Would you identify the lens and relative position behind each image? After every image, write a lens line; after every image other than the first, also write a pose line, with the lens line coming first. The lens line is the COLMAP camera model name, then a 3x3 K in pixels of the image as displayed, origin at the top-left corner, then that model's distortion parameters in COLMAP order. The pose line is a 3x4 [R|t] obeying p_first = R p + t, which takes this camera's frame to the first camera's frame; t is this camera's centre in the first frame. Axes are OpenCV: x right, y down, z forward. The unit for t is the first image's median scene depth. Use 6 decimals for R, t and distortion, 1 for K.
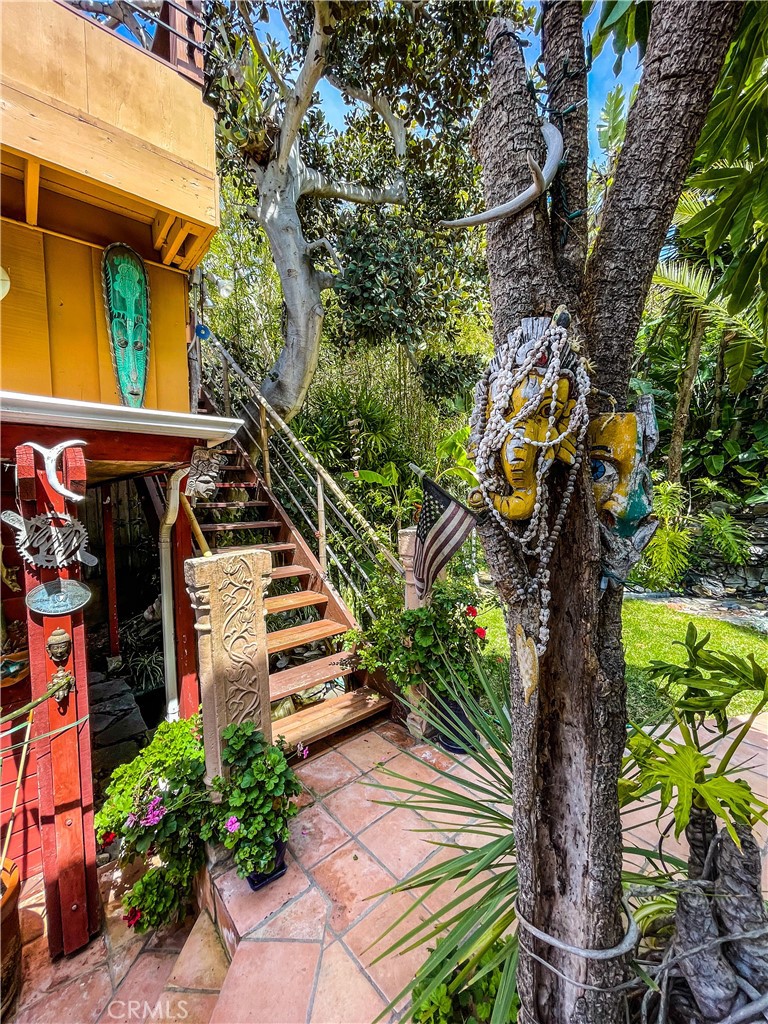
lens RADIAL K [[413.9, 0, 377.8], [0, 413.9, 511.1], [0, 0, 1]] dist [0.000438, 0.000601]
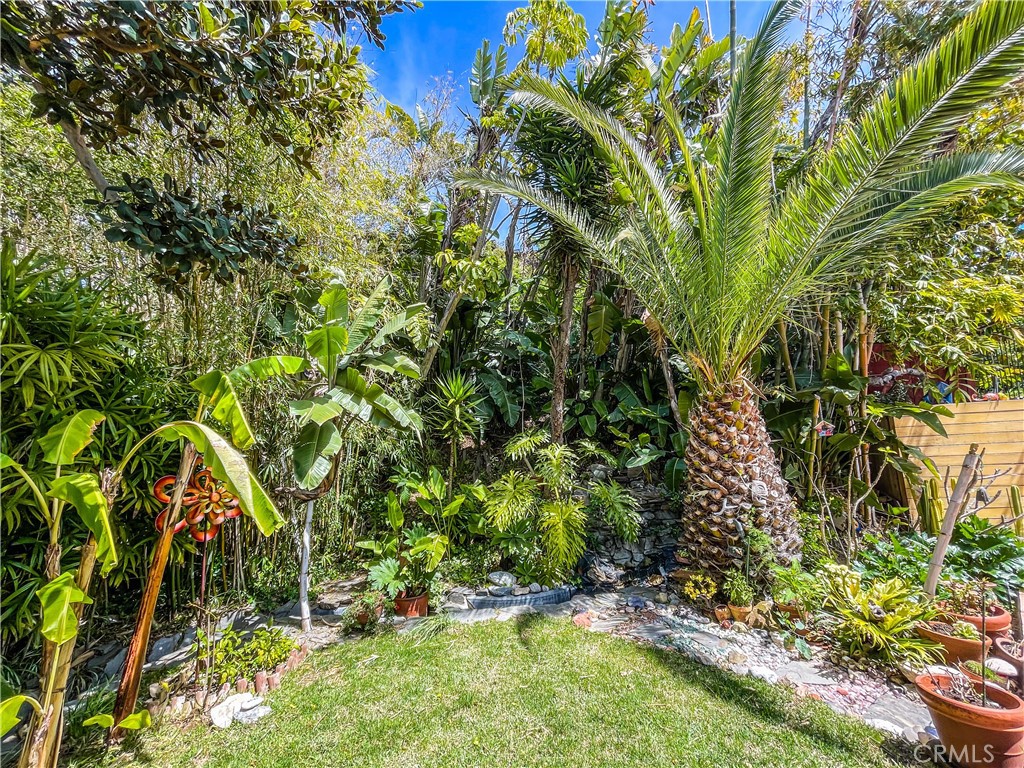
lens RADIAL K [[413.9, 0, 510.0], [0, 413.9, 388.8], [0, 0, 1]] dist [0.000438, 0.000601]
pose [[0.850196, 0.057435, 0.523324, 0.159513], [0.045974, 0.982134, -0.182479, -0.029266], [-0.524455, 0.179202, 0.832366, 0.300558]]
